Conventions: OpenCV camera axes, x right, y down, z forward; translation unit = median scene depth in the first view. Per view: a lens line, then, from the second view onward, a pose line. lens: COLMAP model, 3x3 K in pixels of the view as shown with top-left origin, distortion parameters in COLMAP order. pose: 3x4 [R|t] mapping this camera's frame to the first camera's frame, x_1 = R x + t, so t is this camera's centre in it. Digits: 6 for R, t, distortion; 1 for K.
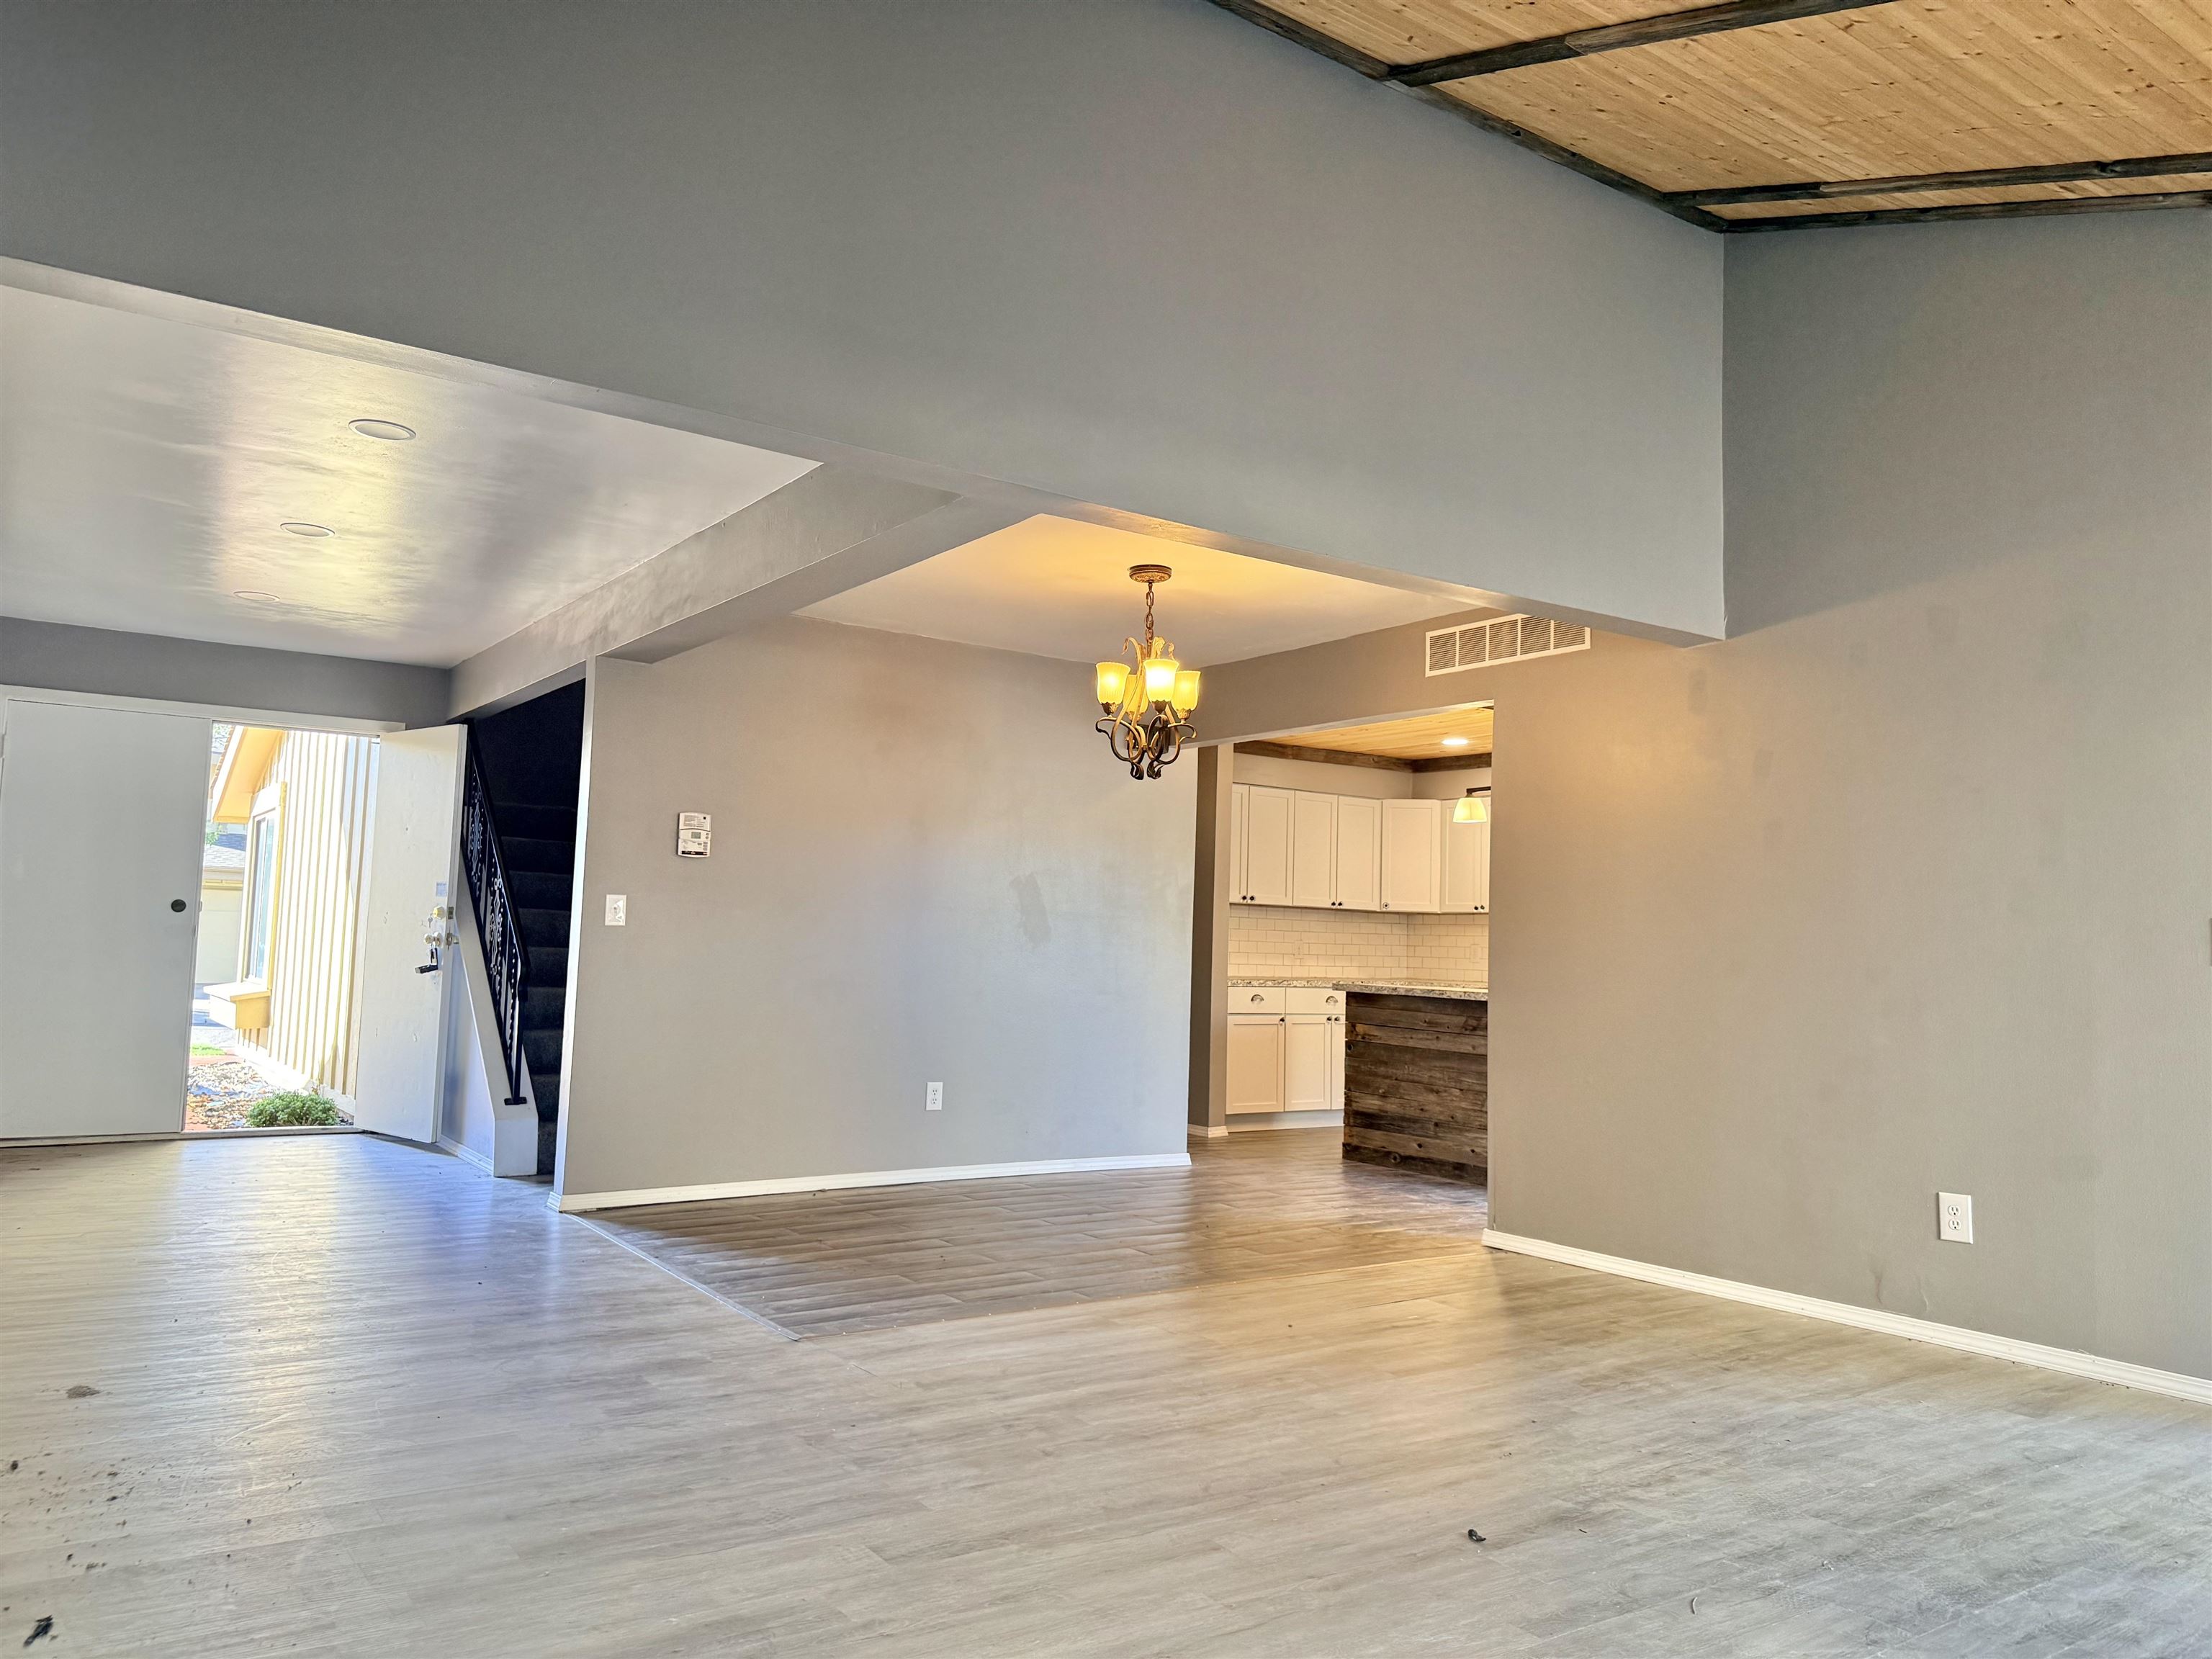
lens RADIAL K [[1555.1, 0, 1114.0], [0, 1555.1, 807.4], [0, 0, 1]] dist [0.037880, -0.040444]
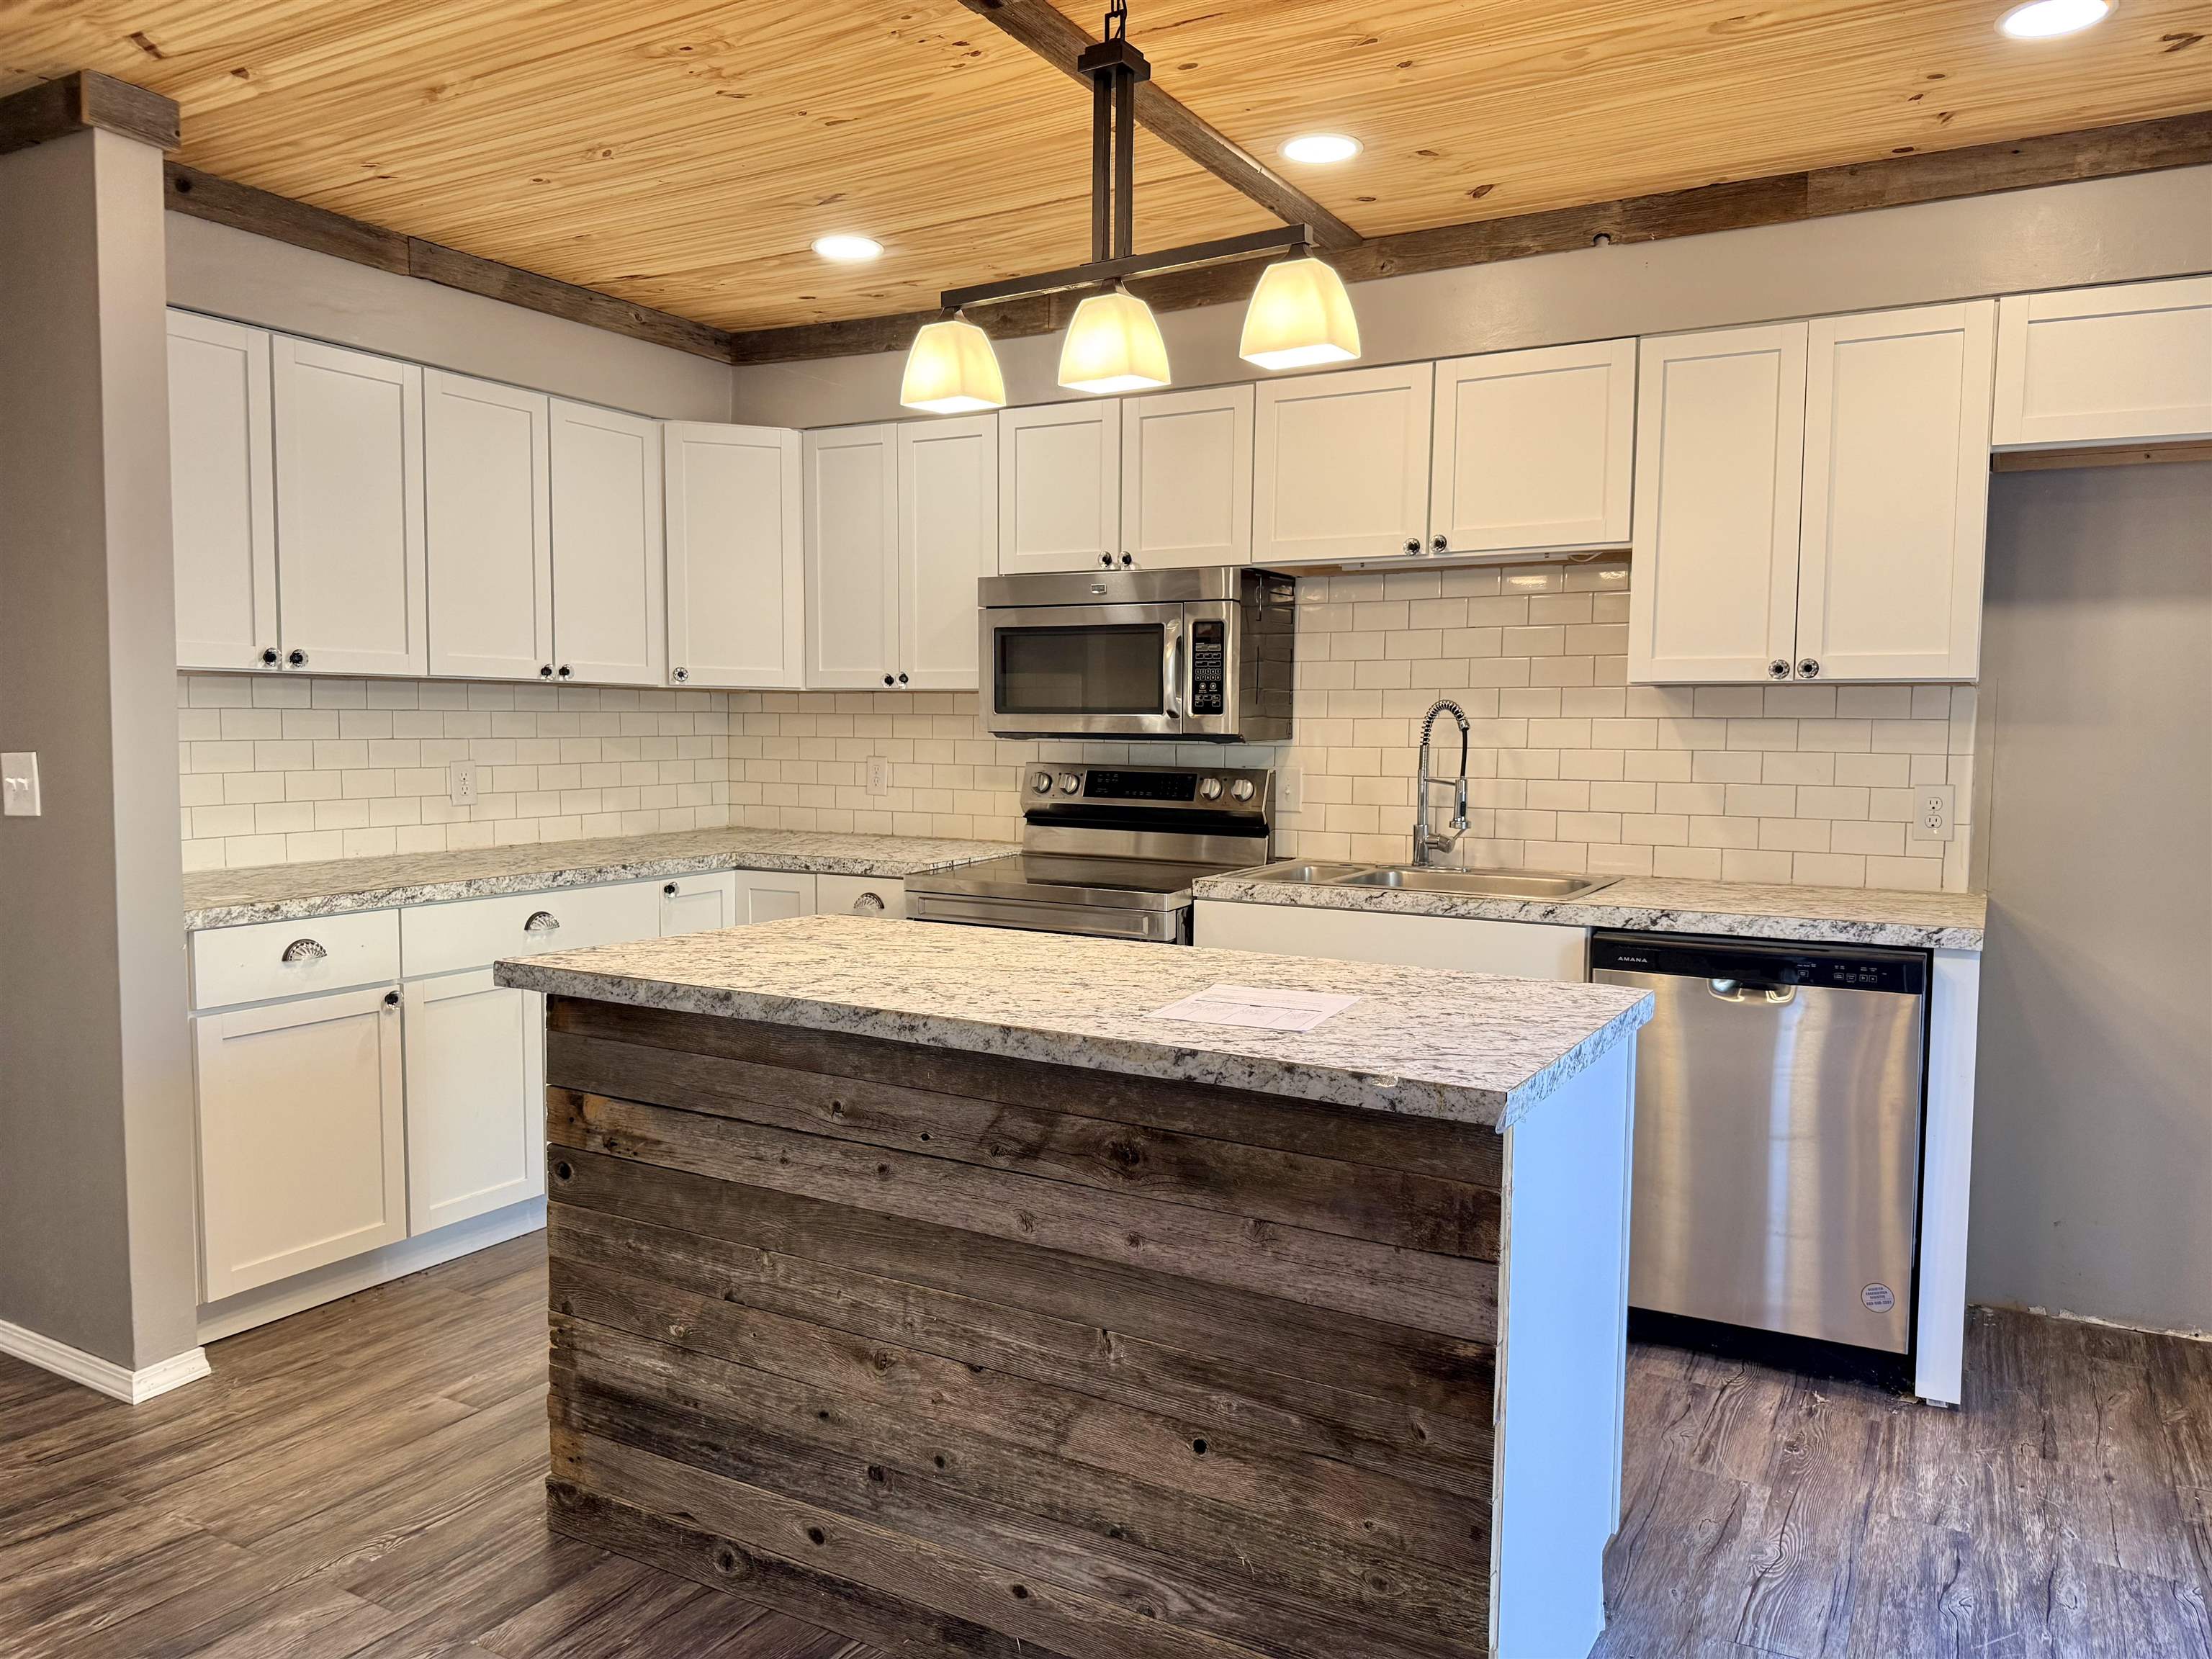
lens RADIAL K [[1555.1, 0, 1123.6], [0, 1555.1, 826.9], [0, 0, 1]] dist [0.037880, -0.040444]
pose [[0.900918, -0.049060, 0.431208, 0.128377], [-0.023427, 0.986644, 0.161199, 0.042219], [-0.433357, -0.155329, 0.887736, 0.734791]]
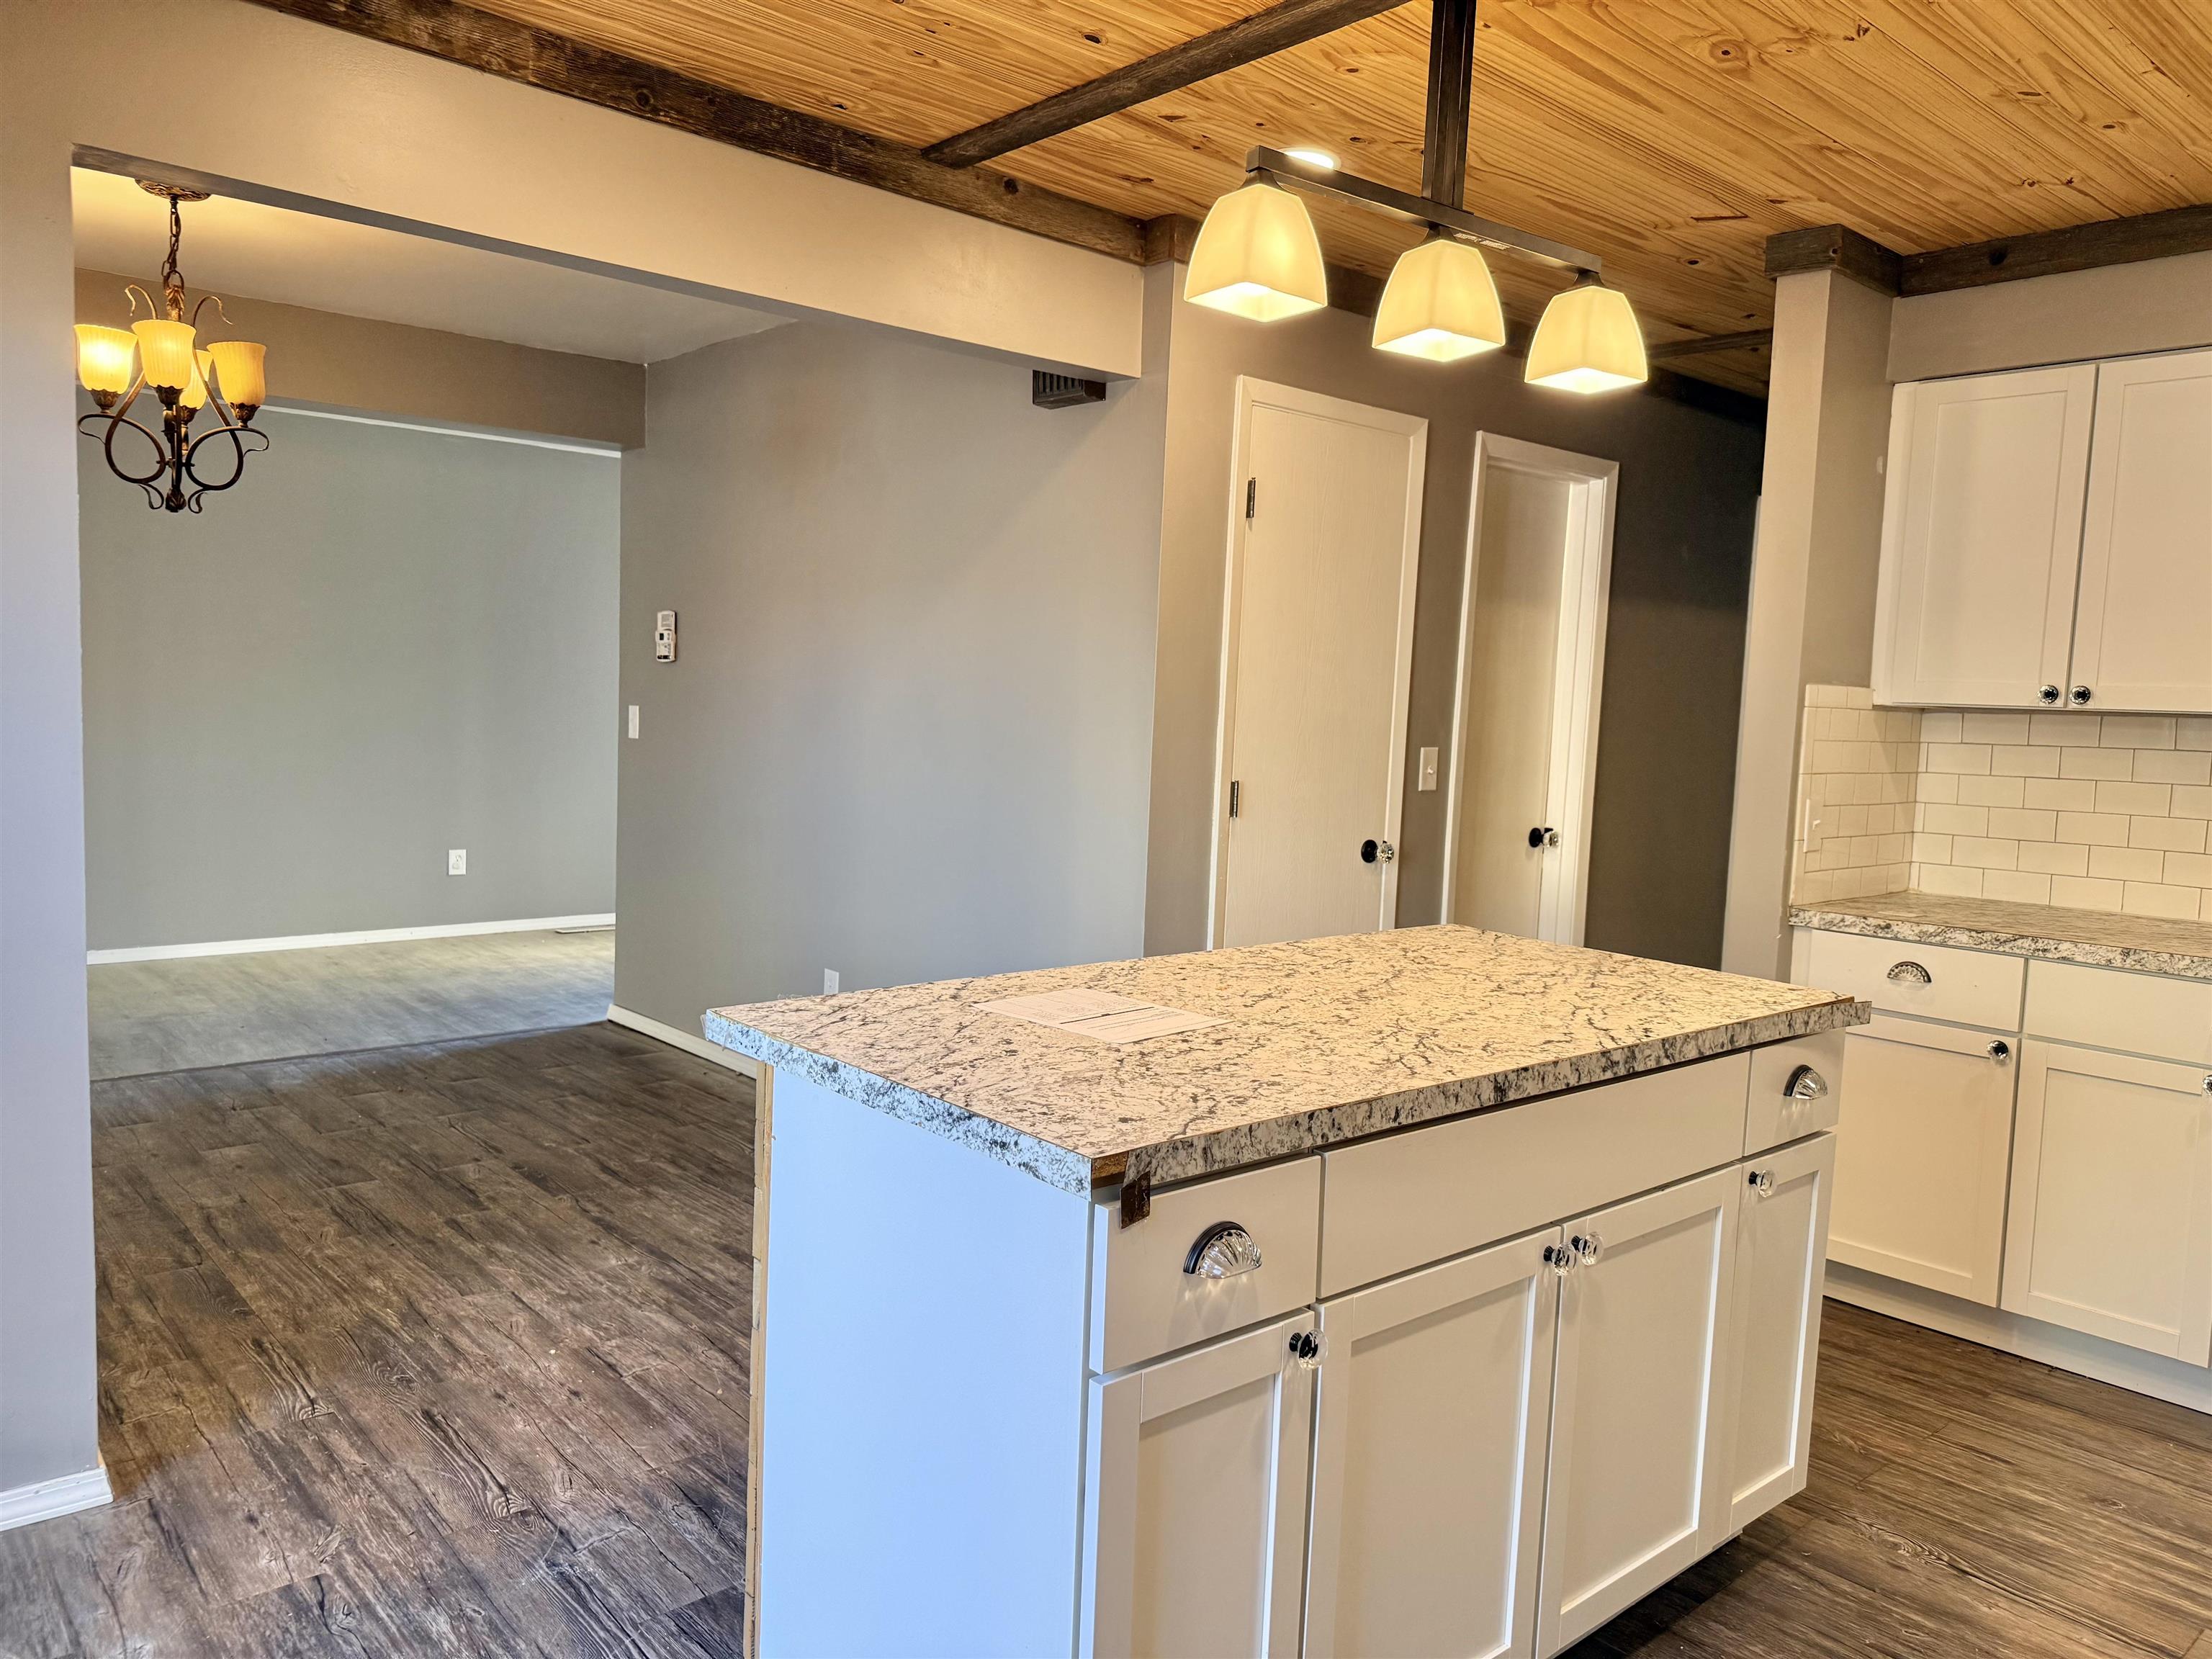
lens RADIAL K [[1555.1, 0, 1085.5], [0, 1555.1, 813.2], [0, 0, 1]] dist [0.037880, -0.040444]
pose [[0.102794, 0.049160, -0.993487, 0.514167], [0.055600, 0.996933, 0.055083, 0.066013], [0.993148, -0.060900, 0.099746, 0.925437]]
